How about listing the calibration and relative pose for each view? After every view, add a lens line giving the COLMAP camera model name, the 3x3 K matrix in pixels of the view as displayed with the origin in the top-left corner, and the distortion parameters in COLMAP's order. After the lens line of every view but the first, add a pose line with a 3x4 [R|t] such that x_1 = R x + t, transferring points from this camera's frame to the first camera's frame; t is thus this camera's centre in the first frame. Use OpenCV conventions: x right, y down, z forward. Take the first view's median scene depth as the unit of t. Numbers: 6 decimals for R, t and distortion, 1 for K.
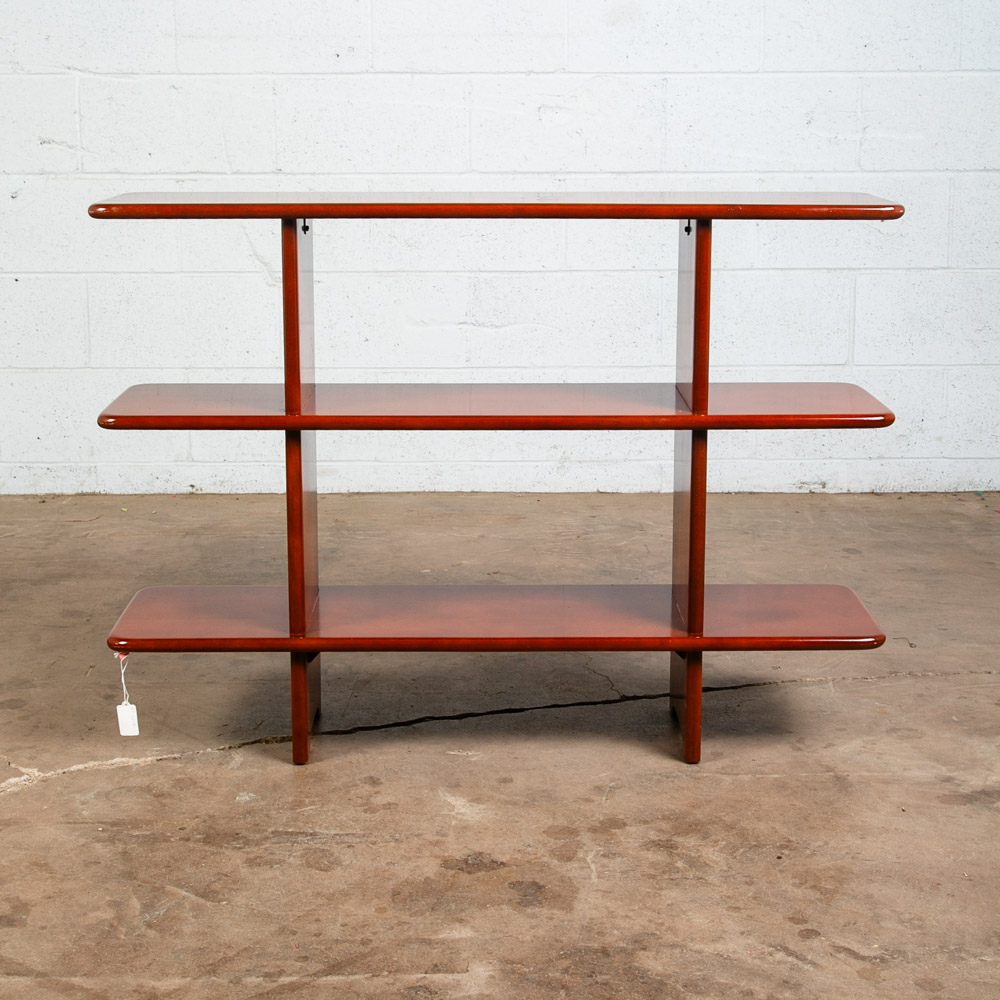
lens RADIAL K [[1880.6, 0, 503.3], [0, 1880.6, 436.1], [0, 0, 1]] dist [0.040532, 0.000000]
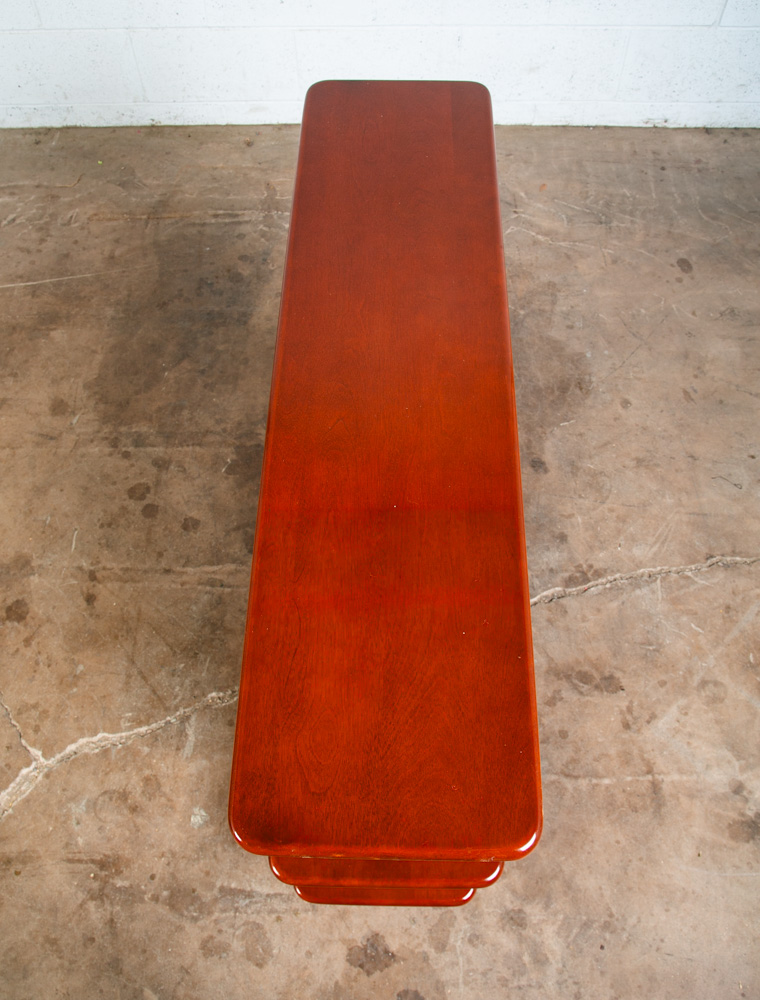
lens RADIAL K [[859.8, 0, 375.0], [0, 859.8, 497.6], [0, 0, 1]] dist [-0.087956, 0.053842]
pose [[0.999609, 0.015075, -0.023566, -0.003119], [0.008047, 0.651823, 0.758329, -0.346387], [0.026792, -0.758221, 0.651446, 0.685083]]
